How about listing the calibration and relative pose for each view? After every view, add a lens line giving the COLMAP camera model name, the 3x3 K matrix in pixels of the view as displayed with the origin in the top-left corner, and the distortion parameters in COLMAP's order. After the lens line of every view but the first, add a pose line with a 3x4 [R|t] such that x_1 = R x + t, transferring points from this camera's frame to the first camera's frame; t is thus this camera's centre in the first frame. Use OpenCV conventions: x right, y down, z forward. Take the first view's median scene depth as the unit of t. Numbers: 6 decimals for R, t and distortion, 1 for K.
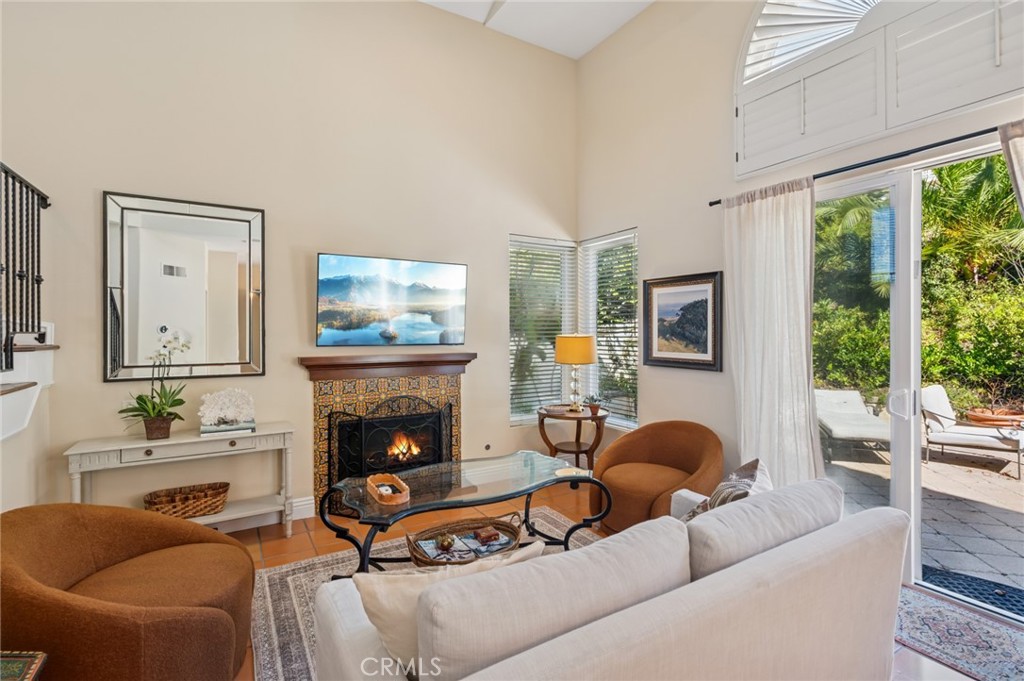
lens RADIAL K [[474.0, 0, 509.9], [0, 474.0, 333.7], [0, 0, 1]] dist [0.001577, -0.000091]
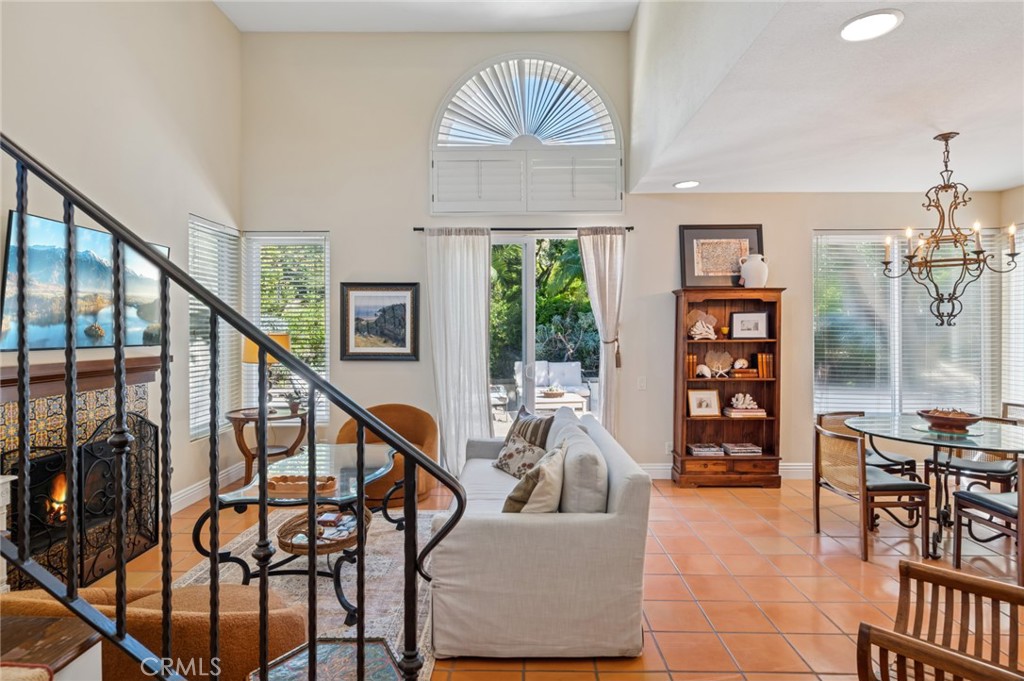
lens RADIAL K [[551.2, 0, 506.0], [0, 551.2, 334.9], [0, 0, 1]] dist [0.001299, 0.000779]
pose [[0.527185, -0.003442, 0.849743, -0.673126], [0.004463, 0.999989, 0.001281, 0.008349], [-0.849739, 0.003117, 0.527195, 0.014450]]
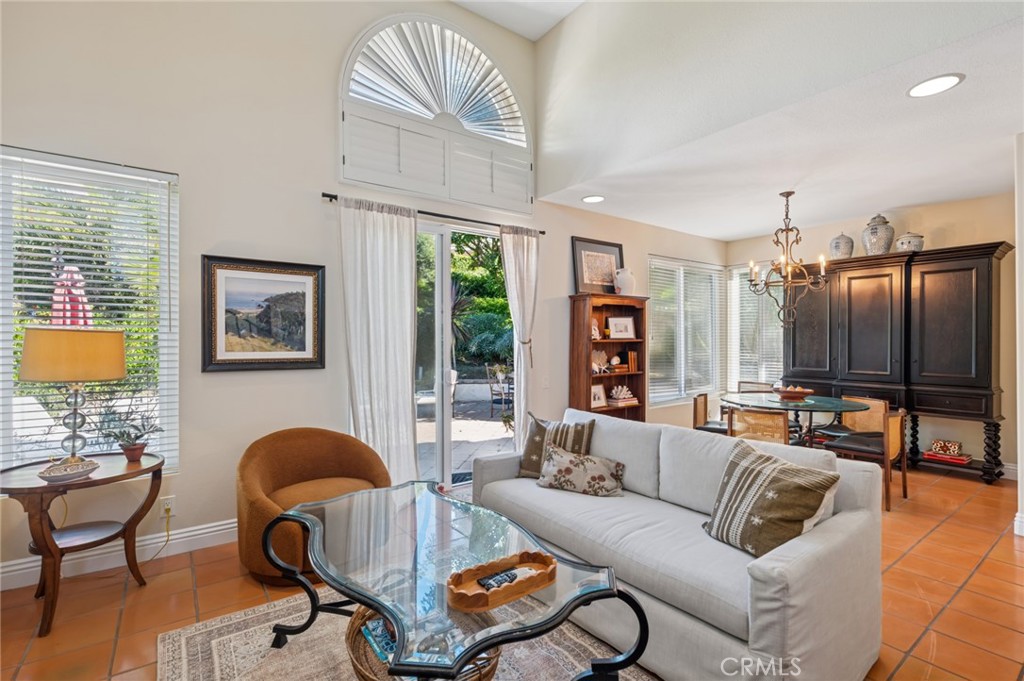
lens RADIAL K [[474.0, 0, 512.5], [0, 474.0, 343.9], [0, 0, 1]] dist [0.001577, -0.000091]
pose [[-0.093610, -0.004983, 0.995596, -0.549619], [0.007924, 0.999952, 0.005749, 0.025760], [-0.995577, 0.008427, -0.093566, 0.682083]]
